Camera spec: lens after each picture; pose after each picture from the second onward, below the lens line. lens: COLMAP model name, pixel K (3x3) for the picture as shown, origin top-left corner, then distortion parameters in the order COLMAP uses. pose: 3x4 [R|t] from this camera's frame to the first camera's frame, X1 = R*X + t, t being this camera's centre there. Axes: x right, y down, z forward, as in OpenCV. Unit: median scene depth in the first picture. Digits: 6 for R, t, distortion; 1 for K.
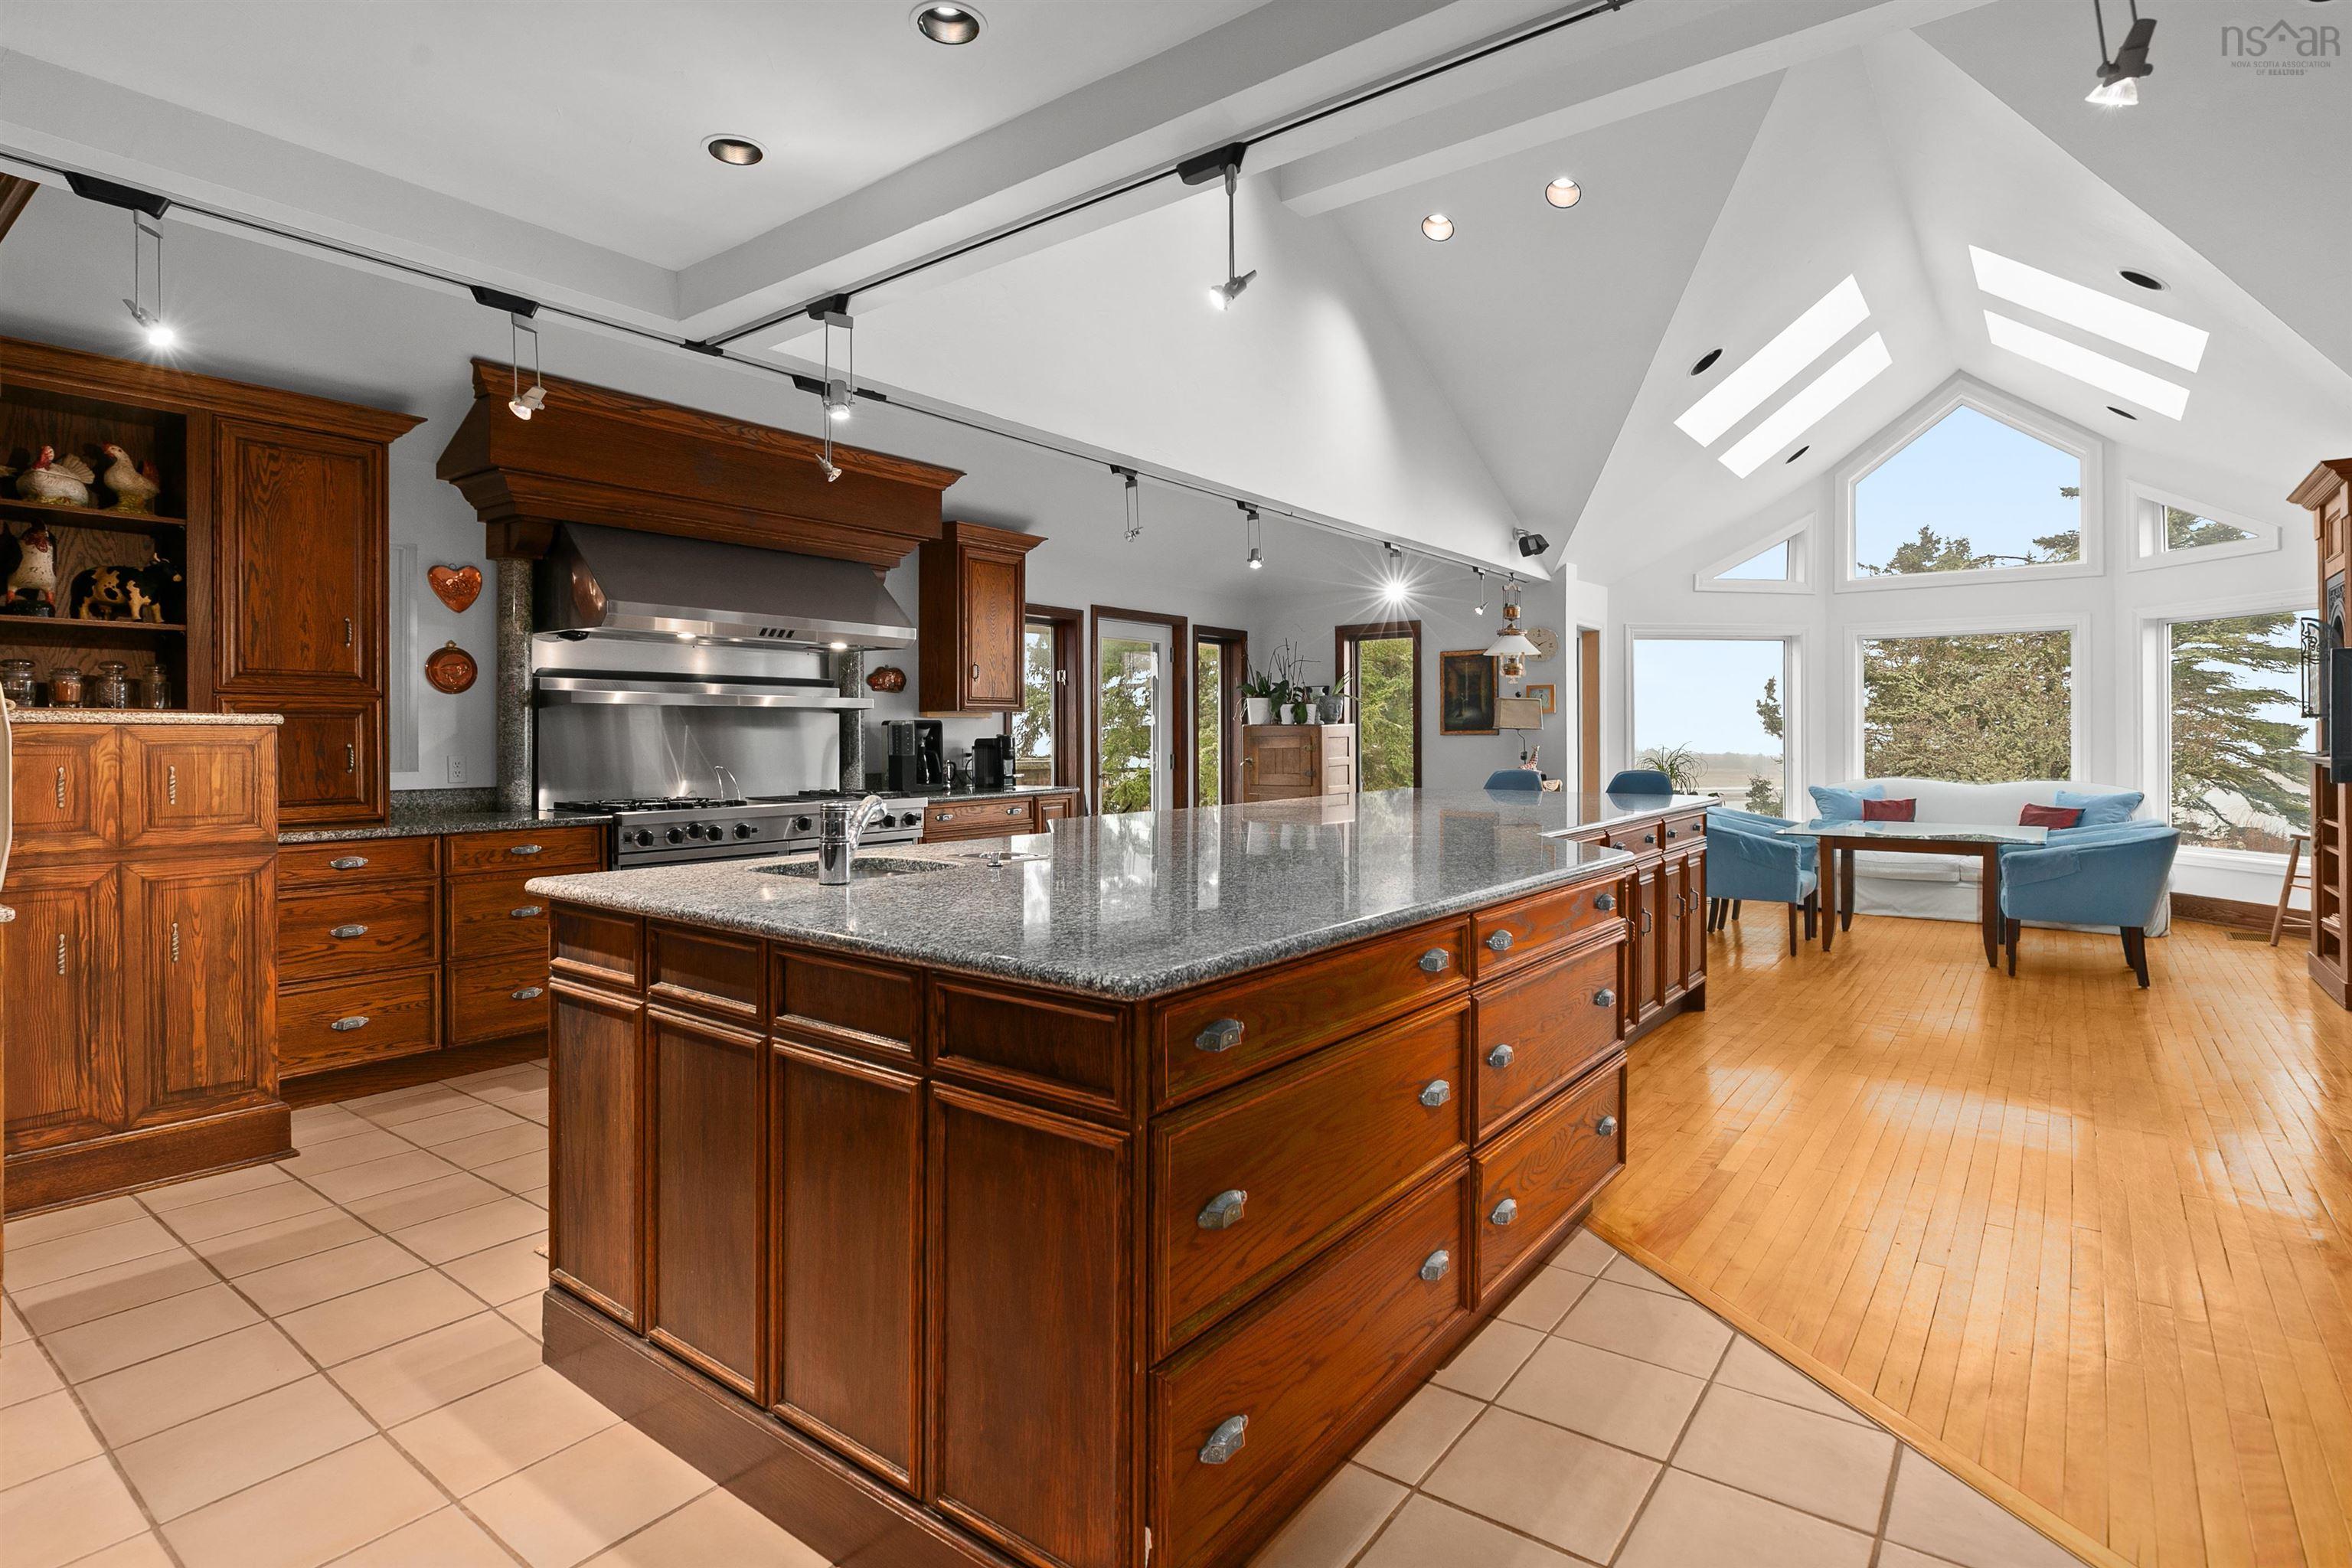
lens RADIAL K [[1190.4, 0, 1157.7], [0, 1190.4, 738.8], [0, 0, 1]] dist [0.004435, 0.000417]
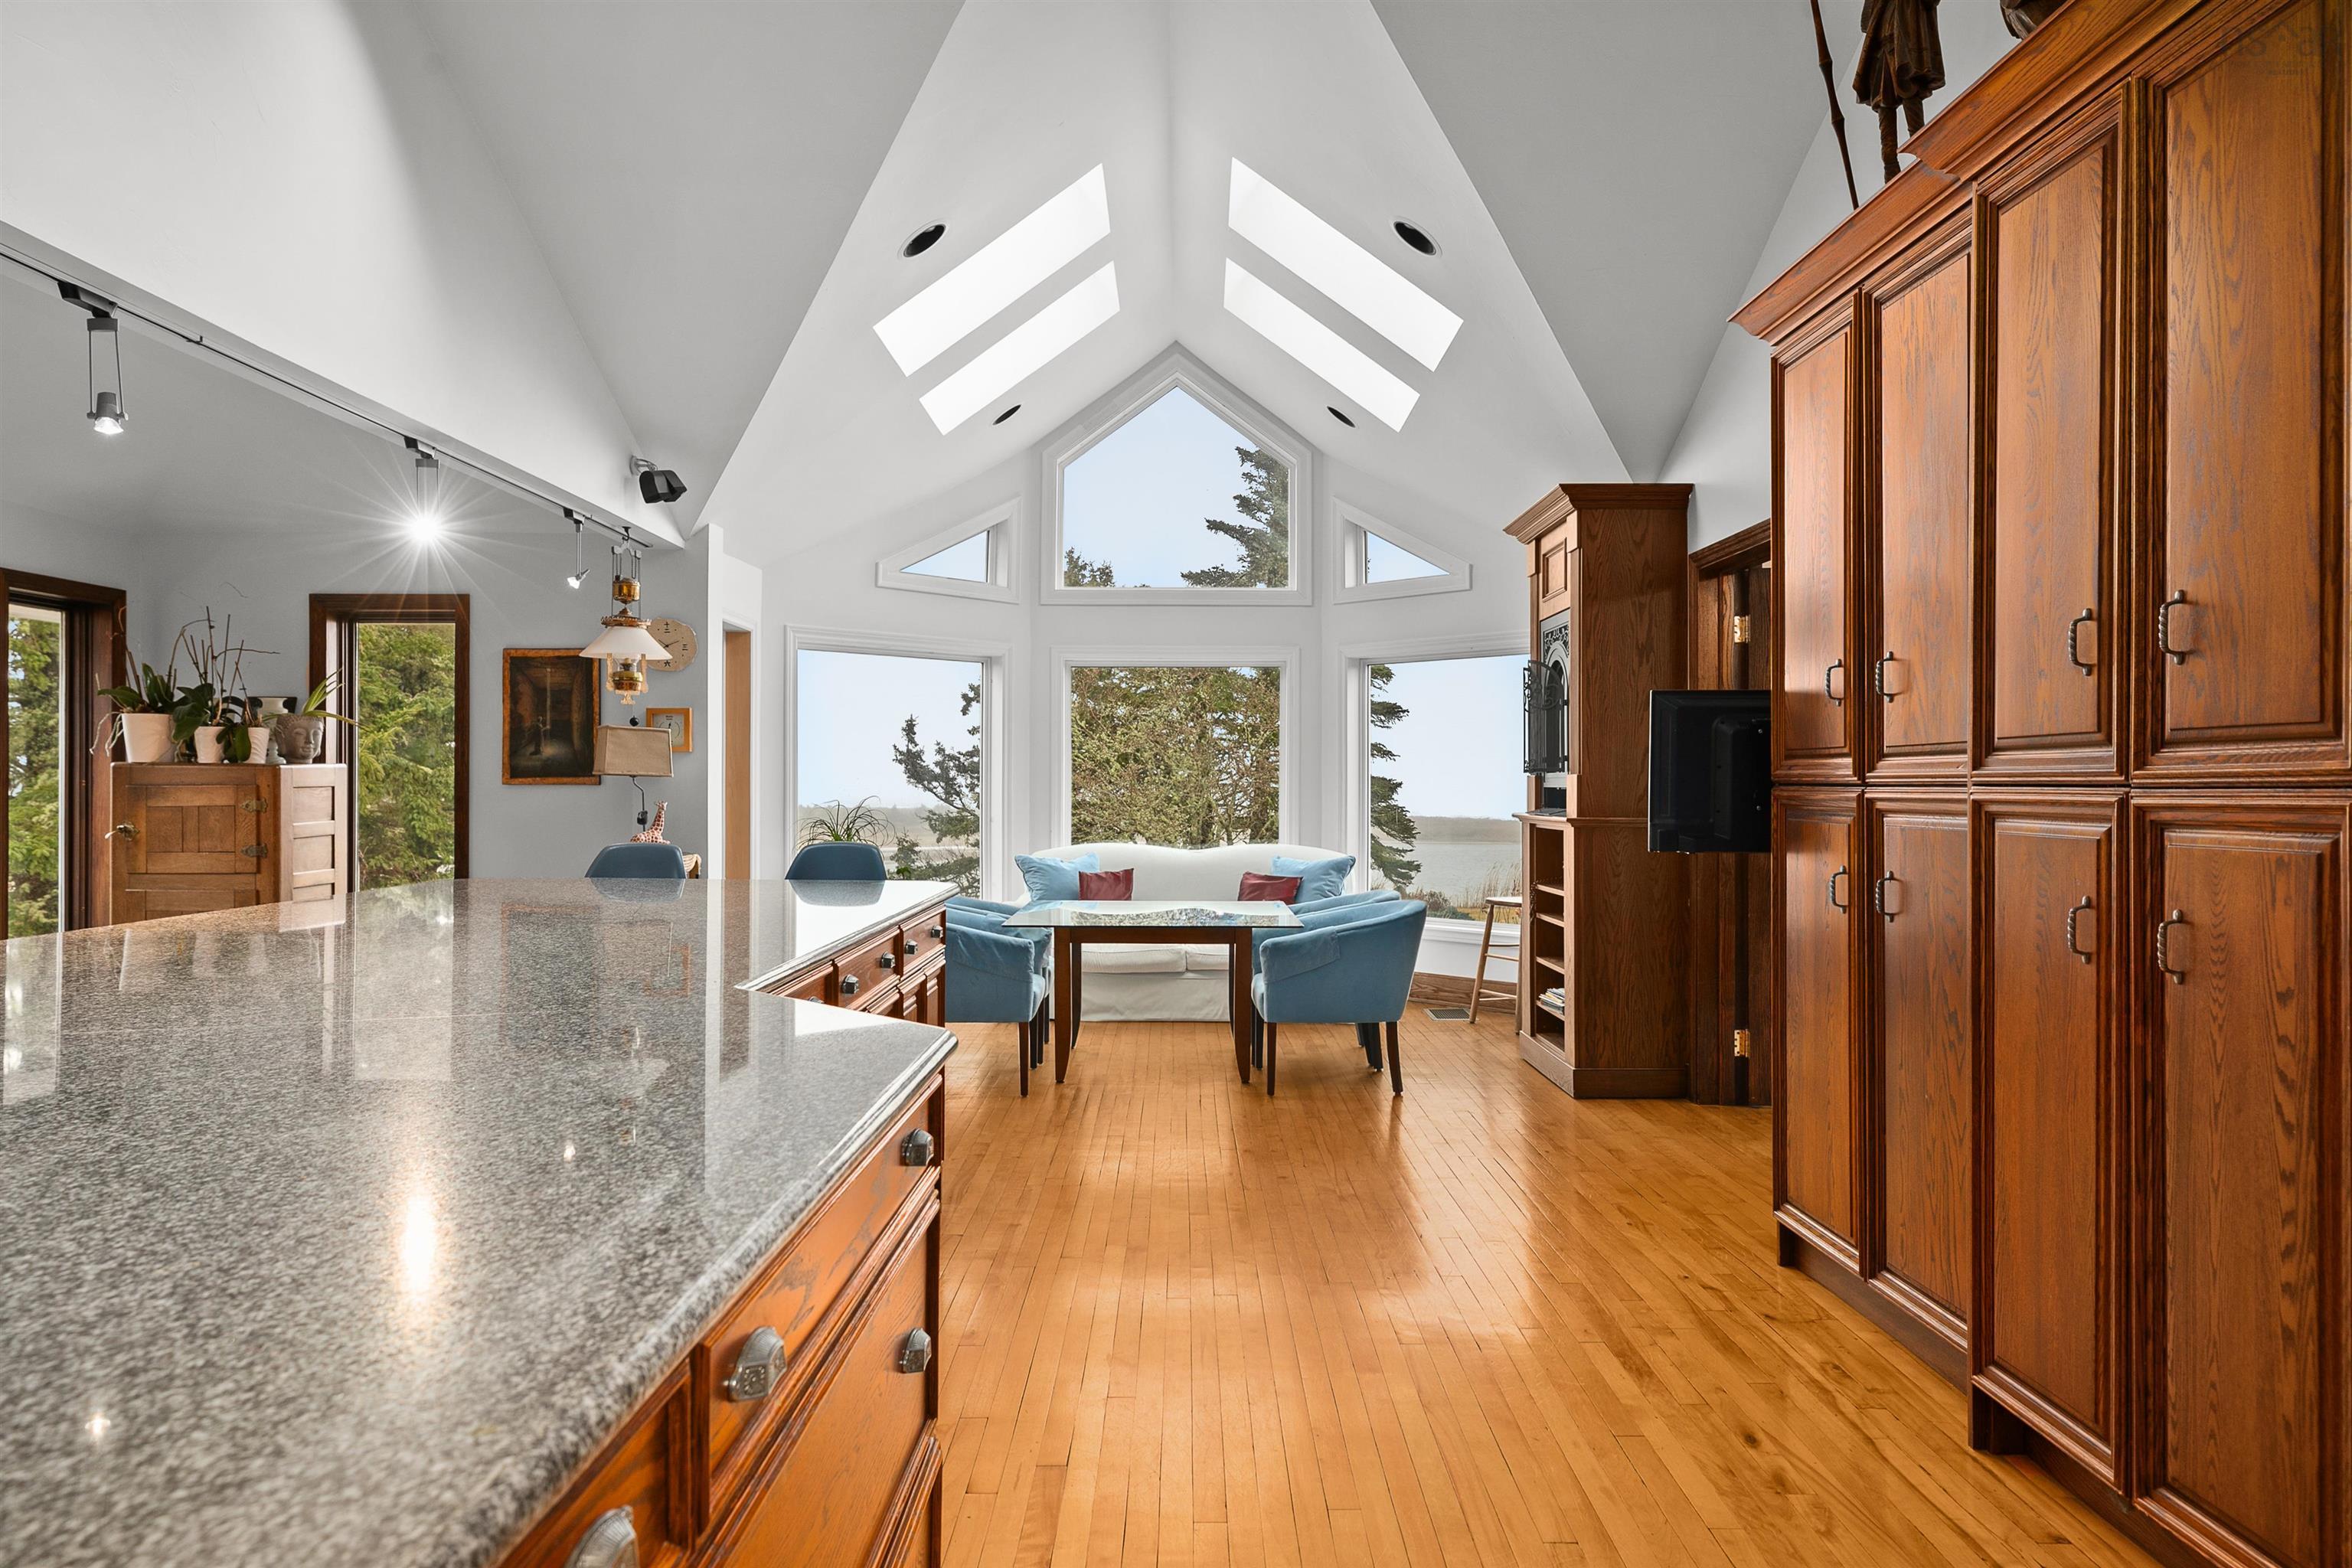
lens RADIAL K [[1564.0, 0, 1167.1], [0, 1564.0, 780.2], [0, 0, 1]] dist [0.012265, 0.000019]
pose [[0.800692, 0.008703, 0.599013, 0.030007], [-0.005202, 0.999958, -0.007575, -0.001098], [-0.599054, 0.002949, 0.800703, 0.159445]]
